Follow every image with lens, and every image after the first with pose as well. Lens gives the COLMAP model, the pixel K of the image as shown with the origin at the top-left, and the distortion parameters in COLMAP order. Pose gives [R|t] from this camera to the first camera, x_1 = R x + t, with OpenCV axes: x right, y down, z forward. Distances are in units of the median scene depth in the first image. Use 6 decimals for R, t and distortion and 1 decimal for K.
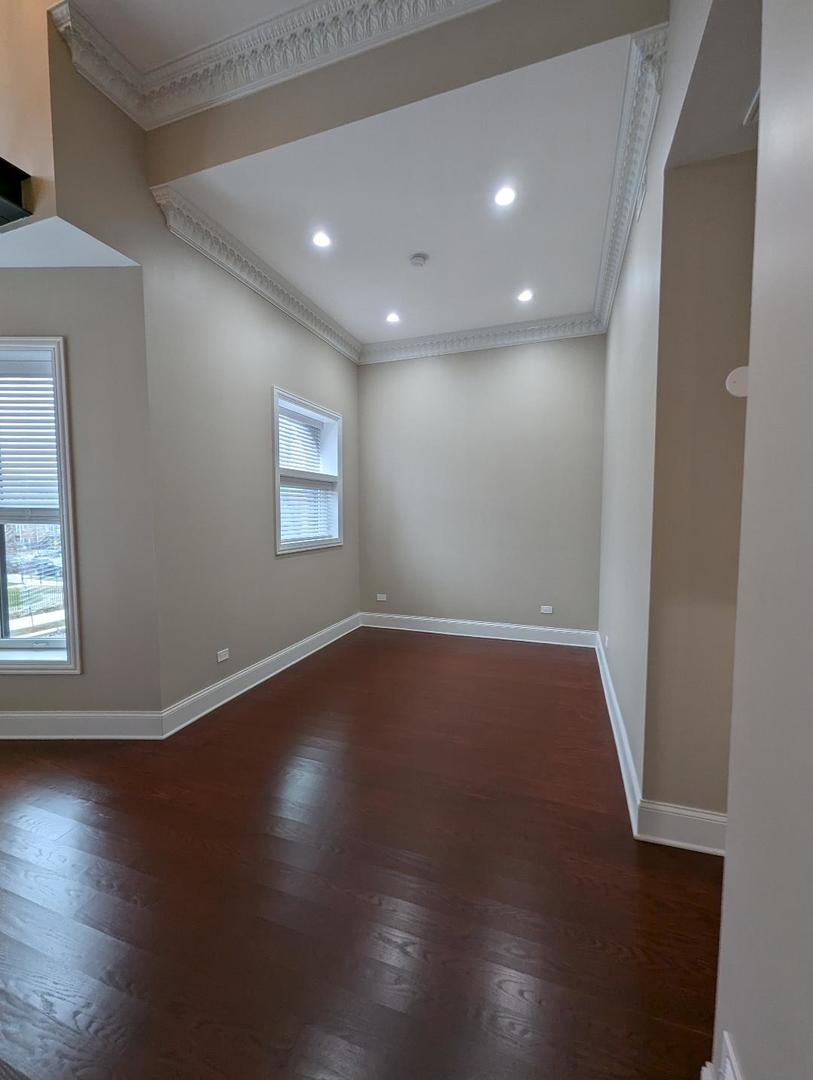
lens RADIAL K [[448.1, 0, 406.5], [0, 448.1, 540.0], [0, 0, 1]] dist [0.000857, -0.000270]
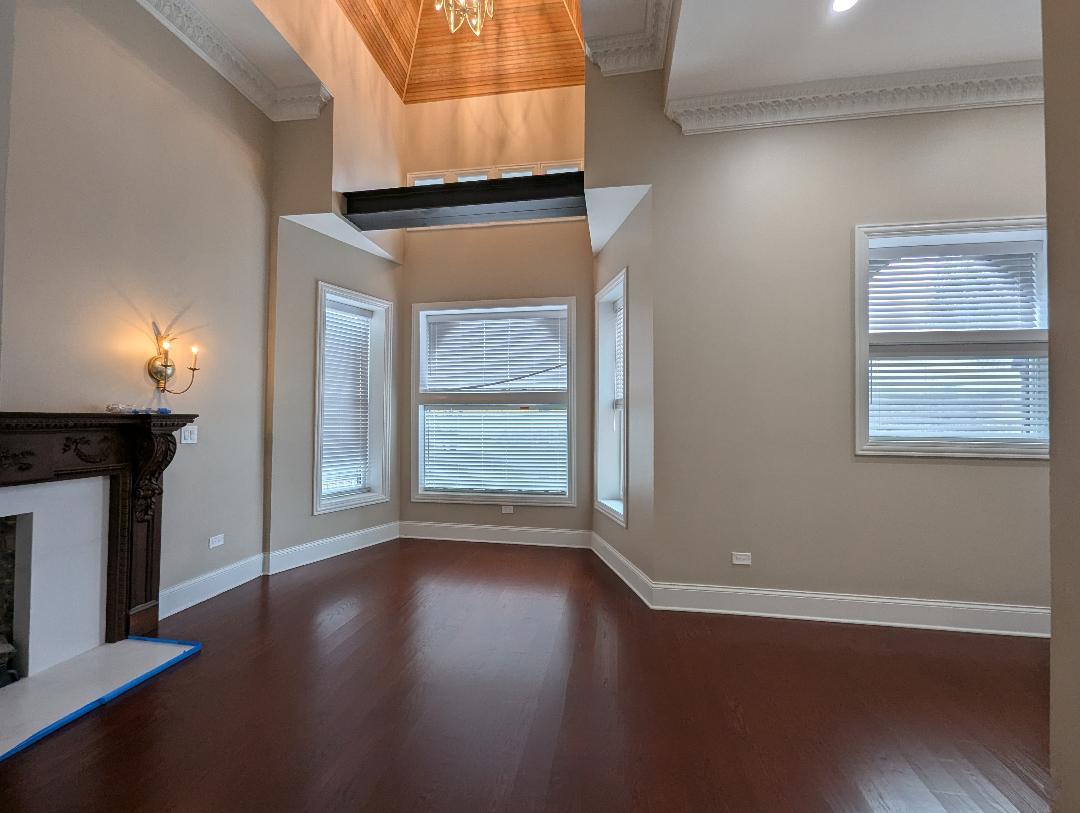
lens RADIAL K [[448.1, 0, 540.5], [0, 448.1, 411.1], [0, 0, 1]] dist [0.000857, -0.000270]
pose [[0.171110, -0.018377, -0.985080, 0.334255], [-0.070733, 0.997017, -0.030887, 0.021450], [0.982710, 0.074962, 0.169300, 0.380248]]
